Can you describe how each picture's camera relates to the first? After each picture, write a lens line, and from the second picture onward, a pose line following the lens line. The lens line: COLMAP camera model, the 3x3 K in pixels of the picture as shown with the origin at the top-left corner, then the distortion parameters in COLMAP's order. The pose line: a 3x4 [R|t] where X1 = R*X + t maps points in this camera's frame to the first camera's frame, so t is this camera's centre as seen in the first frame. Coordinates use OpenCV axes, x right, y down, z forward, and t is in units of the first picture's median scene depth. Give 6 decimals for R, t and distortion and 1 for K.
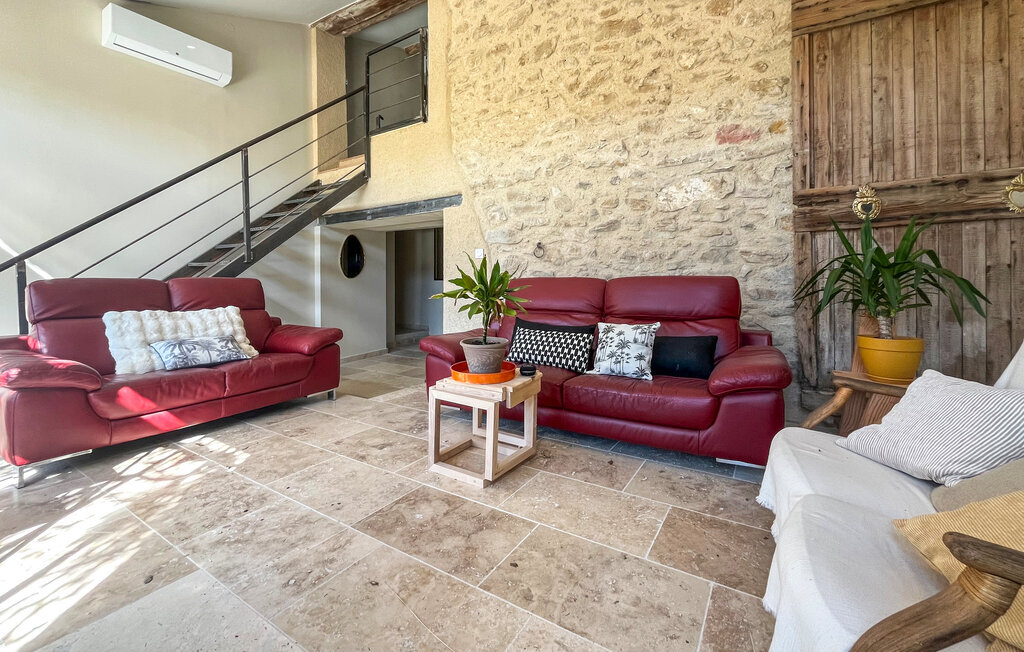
lens RADIAL K [[422.5, 0, 511.7], [0, 422.5, 282.6], [0, 0, 1]] dist [-0.001588, -0.000049]
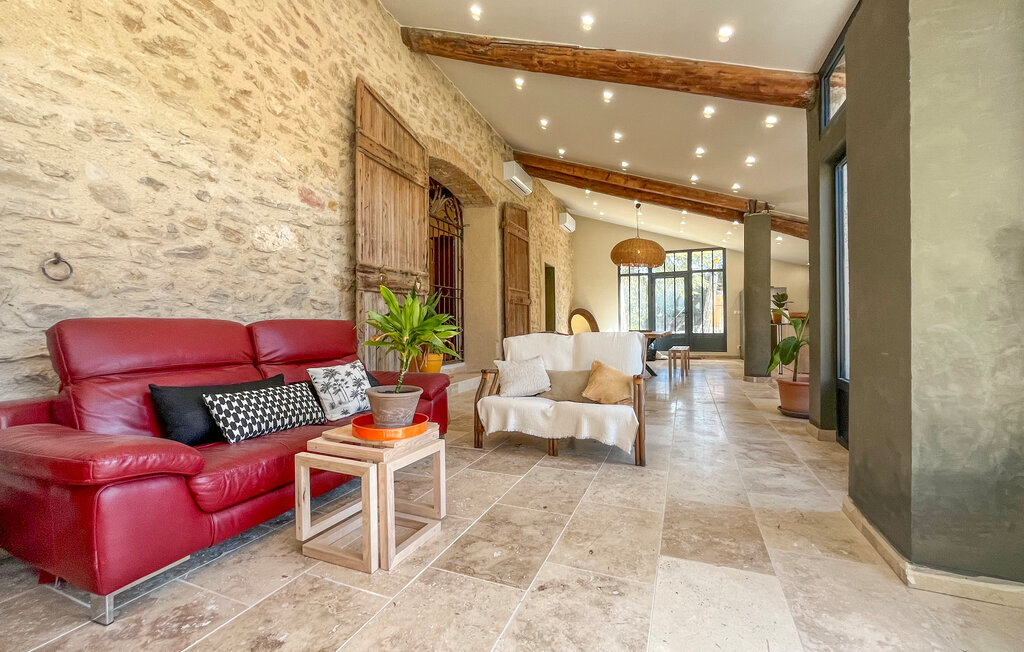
lens RADIAL K [[418.1, 0, 512.0], [0, 418.1, 326.0], [0, 0, 1]] dist [-0.001982, -0.000246]
pose [[-0.165461, 0.002045, 0.986214, -0.689789], [0.009893, 0.999951, -0.000414, 0.005819], [-0.986167, 0.009688, -0.165473, 0.641109]]
